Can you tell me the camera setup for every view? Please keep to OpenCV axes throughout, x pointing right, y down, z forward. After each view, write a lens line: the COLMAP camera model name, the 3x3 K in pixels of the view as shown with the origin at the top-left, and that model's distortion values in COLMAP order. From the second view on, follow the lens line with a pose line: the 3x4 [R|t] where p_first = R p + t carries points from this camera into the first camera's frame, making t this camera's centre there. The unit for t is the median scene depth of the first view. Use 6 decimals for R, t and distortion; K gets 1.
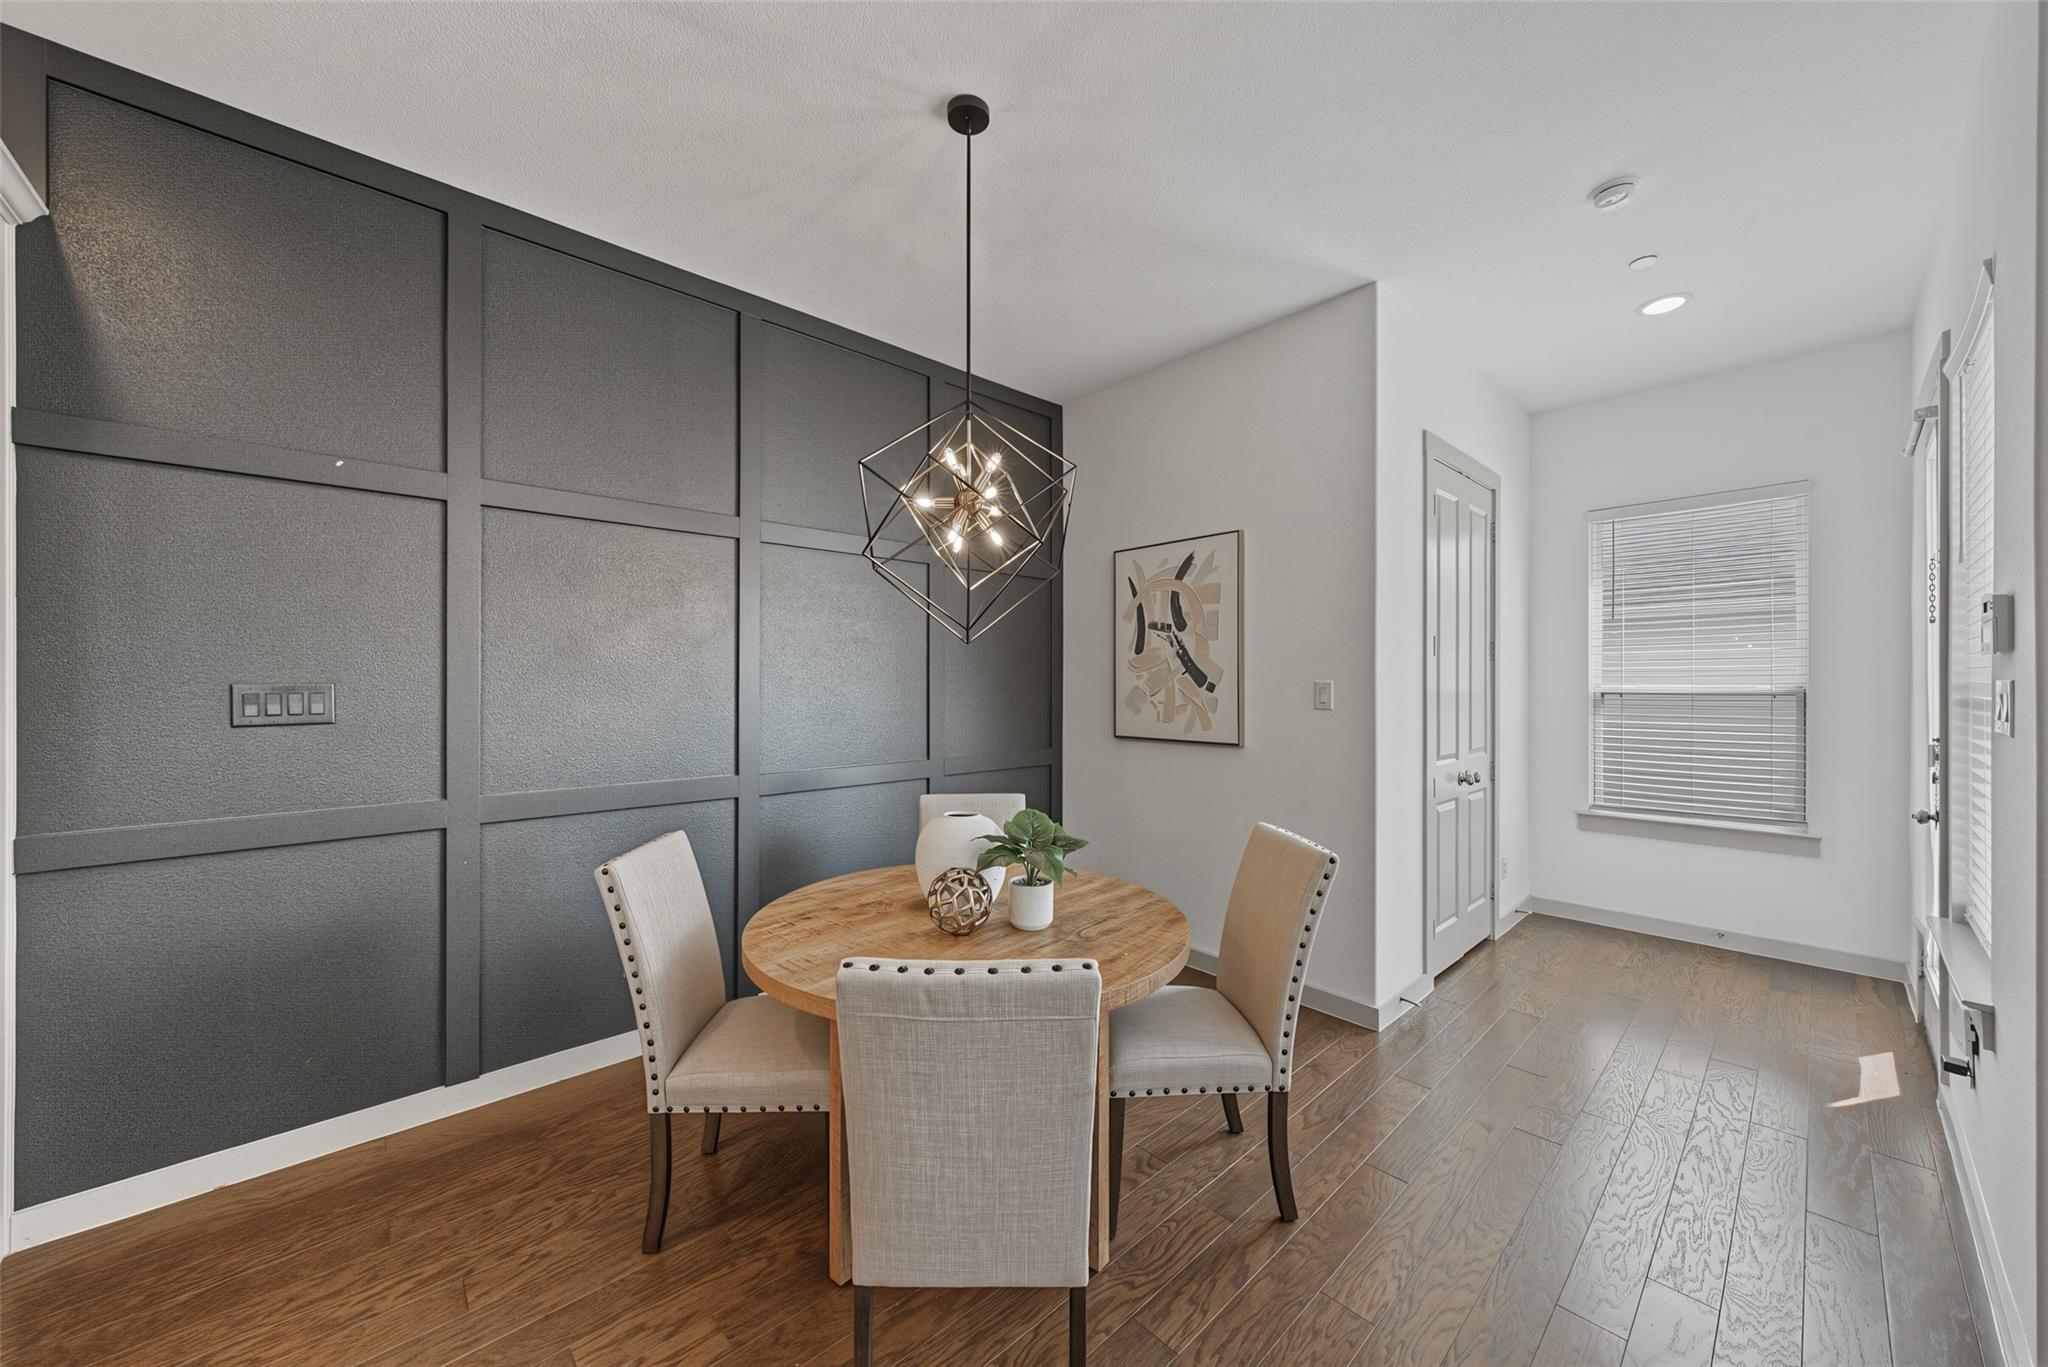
lens RADIAL K [[740.1, 0, 1026.8], [0, 740.1, 678.2], [0, 0, 1]] dist [-0.001368, -0.000044]
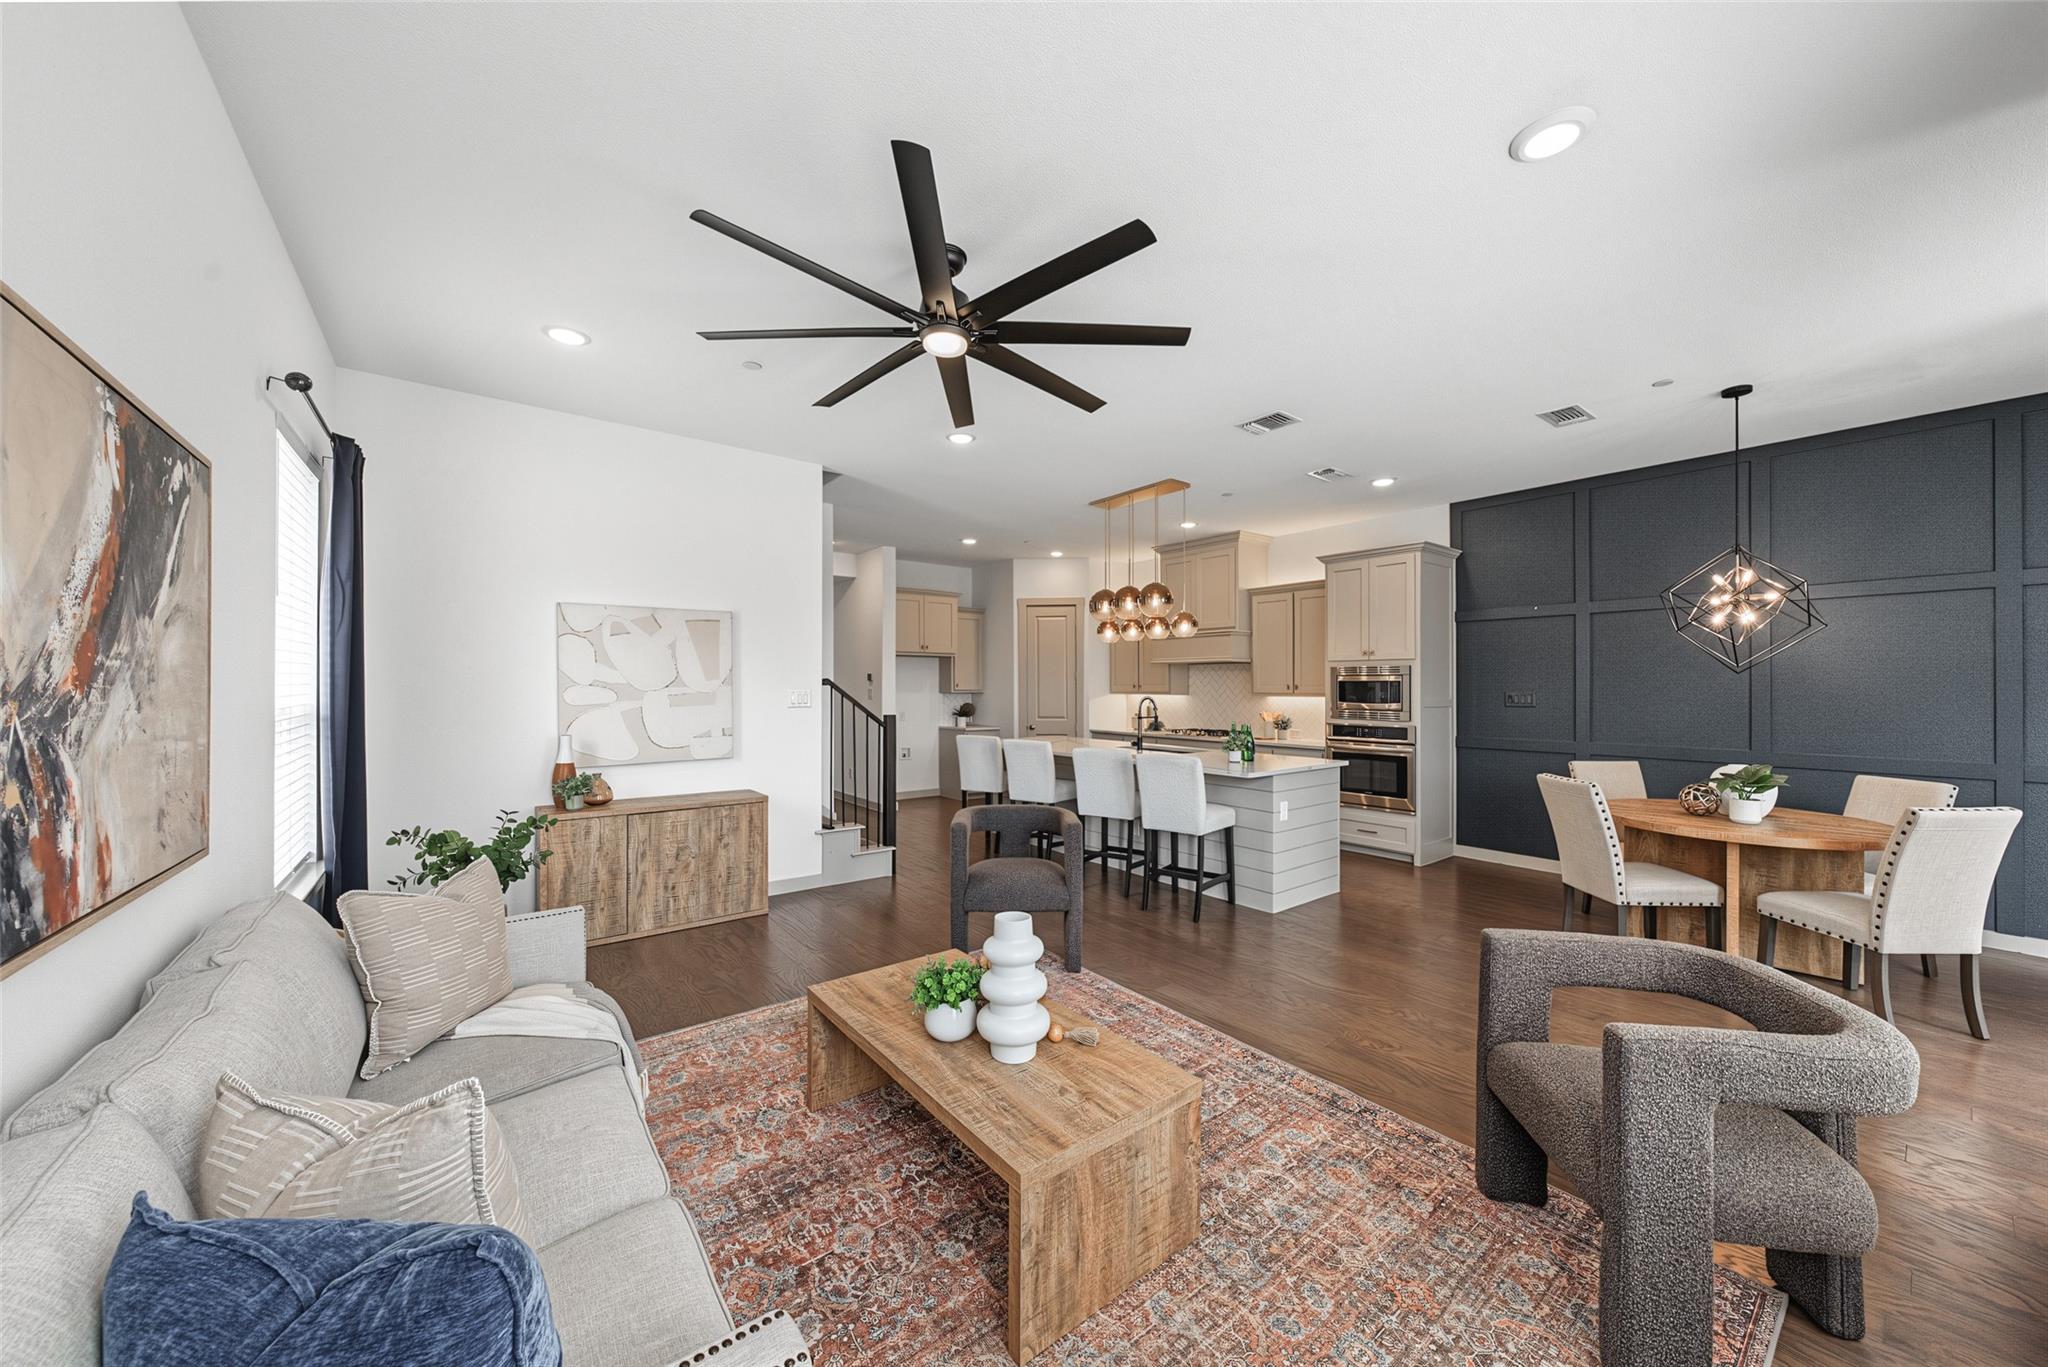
lens RADIAL K [[715.5, 0, 1029.7], [0, 715.5, 681.4], [0, 0, 1]] dist [-0.002092, -0.000027]
pose [[-0.090987, -0.007359, -0.995825, 1.087300], [0.002742, 0.999967, -0.007640, -0.010996], [0.995848, -0.003426, -0.090963, -0.360043]]
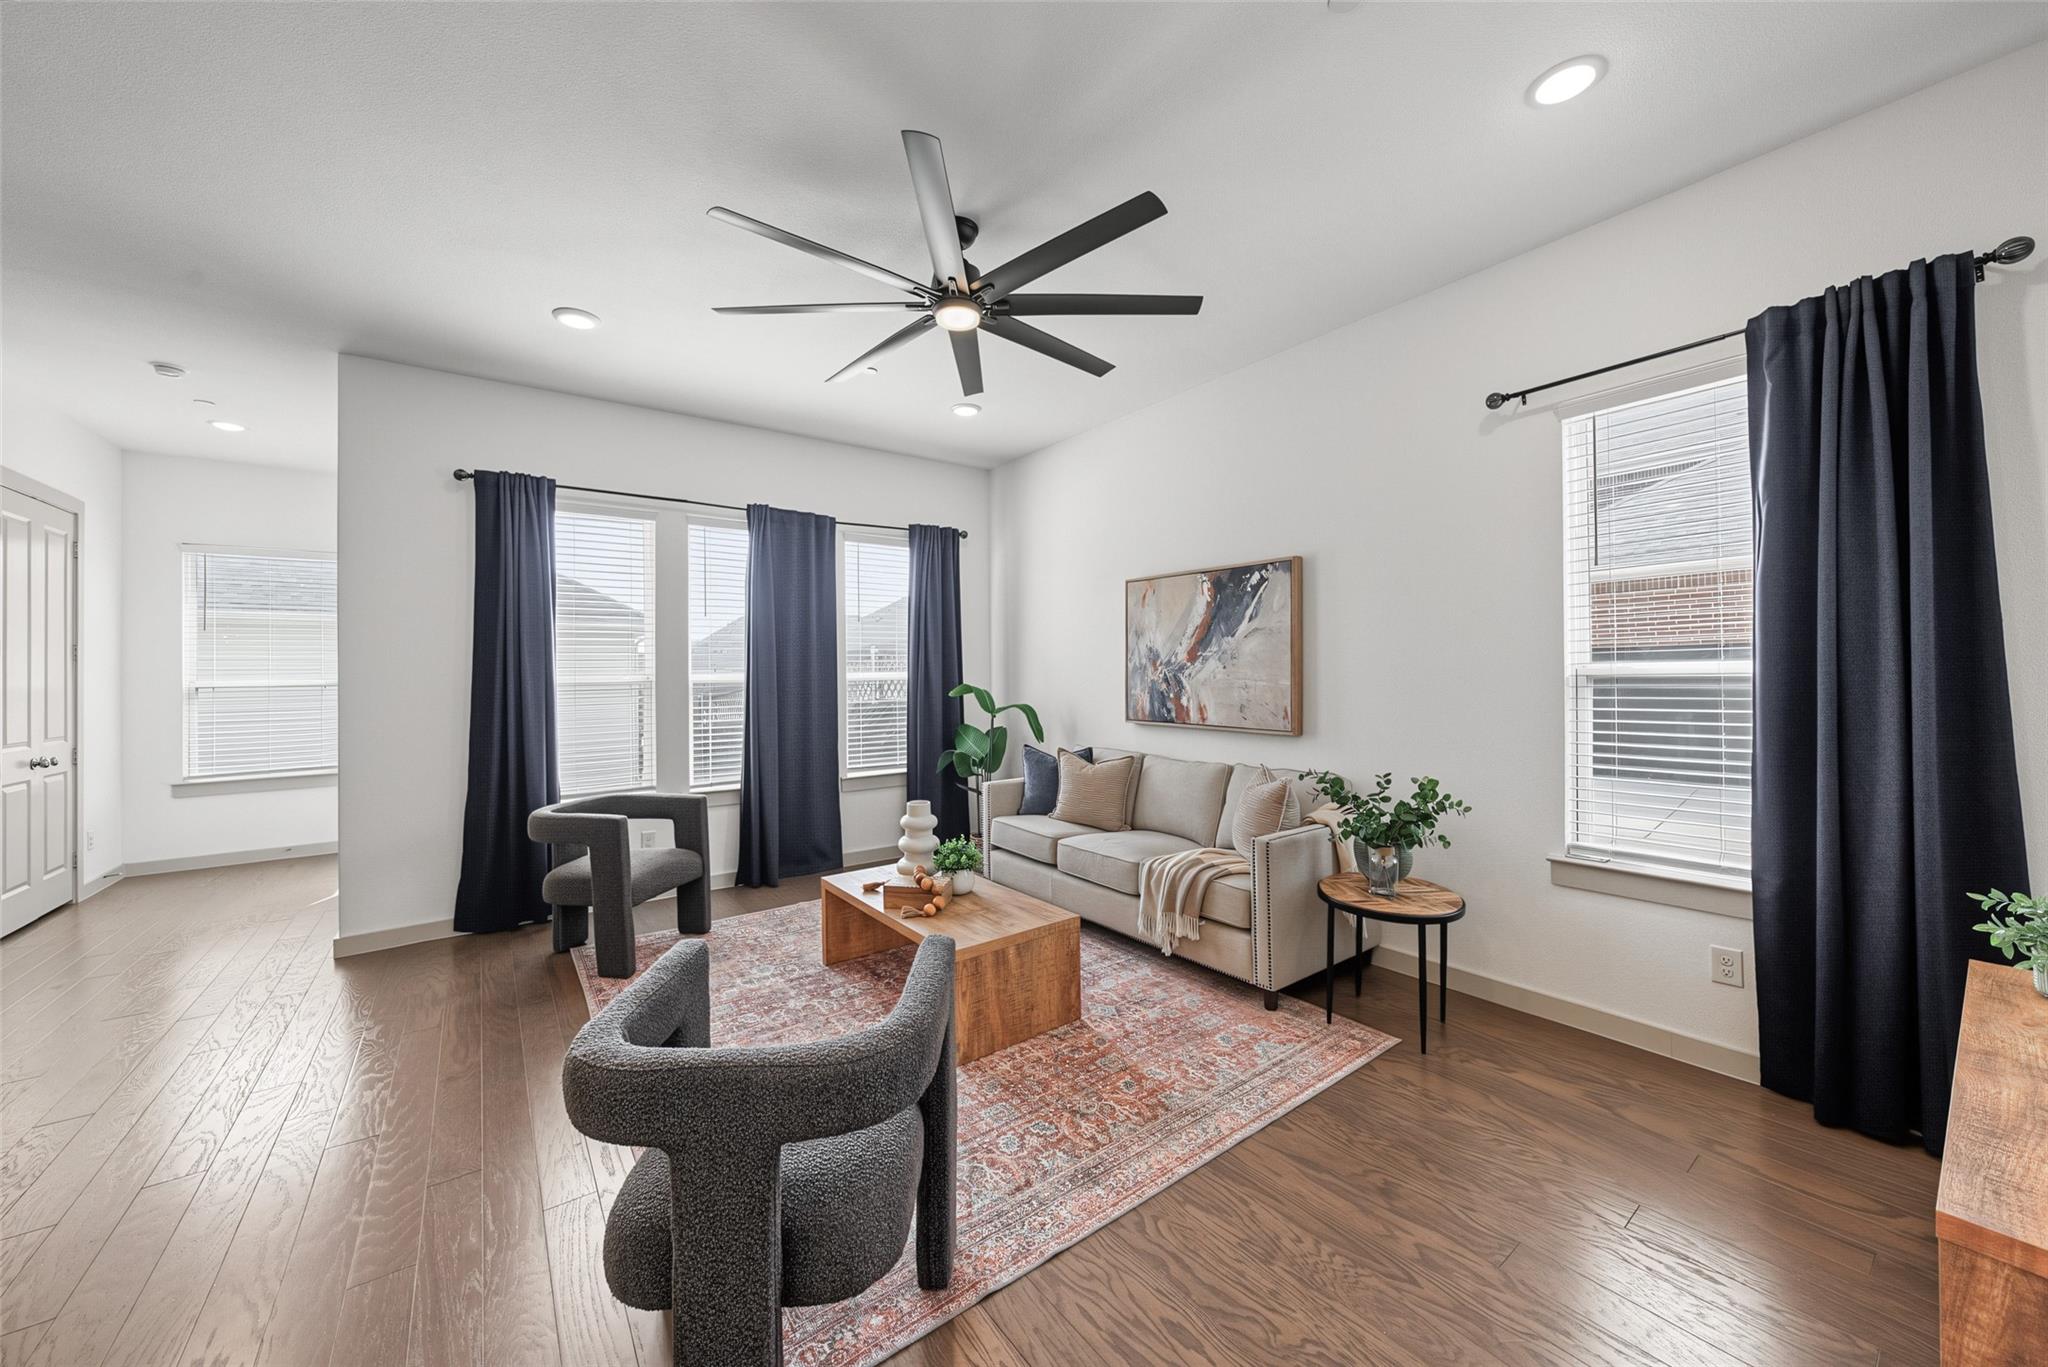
lens RADIAL K [[735.5, 0, 1029.1], [0, 735.5, 671.6], [0, 0, 1]] dist [-0.001096, 0.000140]
pose [[0.110381, 0.000453, 0.993889, -0.378543], [0.006620, 0.999977, -0.001191, 0.003826], [-0.993867, 0.006711, 0.110376, -0.666946]]
